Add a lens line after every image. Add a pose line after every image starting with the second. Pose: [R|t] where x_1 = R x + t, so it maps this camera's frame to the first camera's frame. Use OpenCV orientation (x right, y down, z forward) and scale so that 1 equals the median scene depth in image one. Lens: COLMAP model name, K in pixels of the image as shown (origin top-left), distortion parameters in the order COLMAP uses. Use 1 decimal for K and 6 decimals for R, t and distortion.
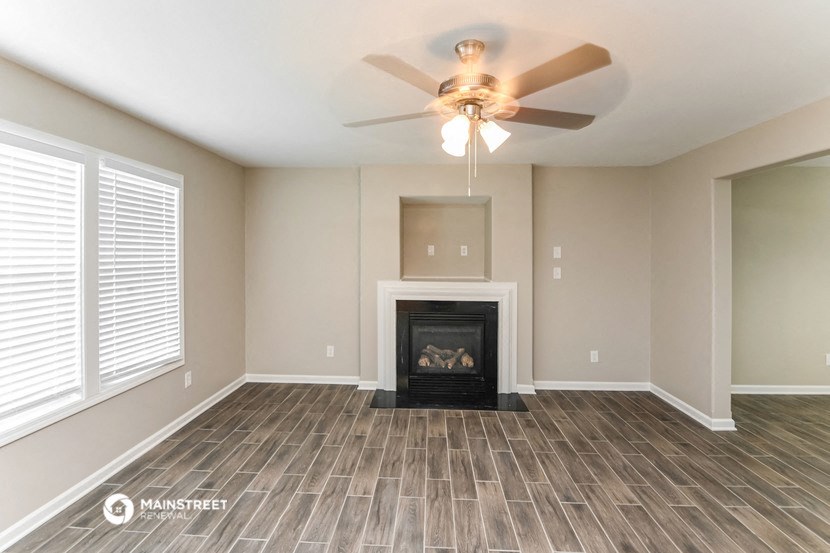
lens RADIAL K [[386.4, 0, 415.1], [0, 386.4, 248.9], [0, 0, 1]] dist [-0.018010, -0.000726]
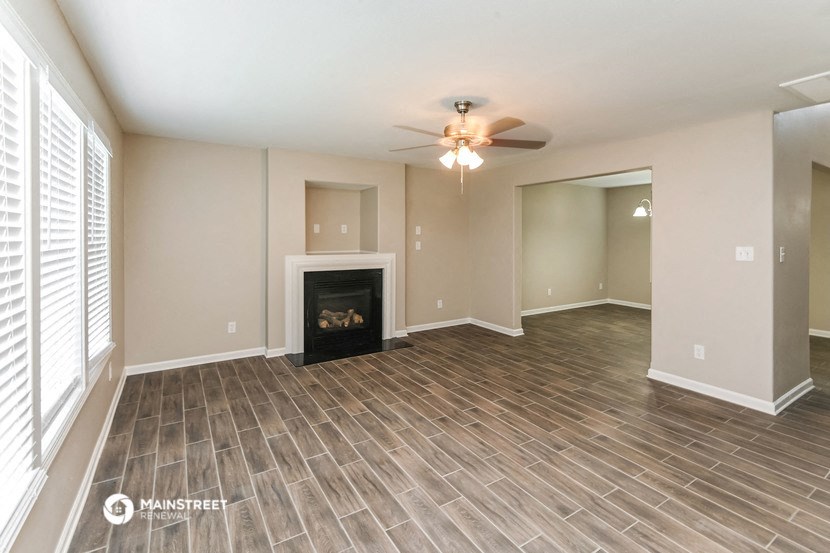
lens RADIAL K [[380.4, 0, 414.9], [0, 380.4, 235.8], [0, 0, 1]] dist [-0.000092, -0.000150]
pose [[0.824069, -0.004577, 0.566471, -0.454485], [-0.005255, 0.999863, 0.015723, 0.008185], [-0.566465, -0.015934, 0.823932, -0.107818]]
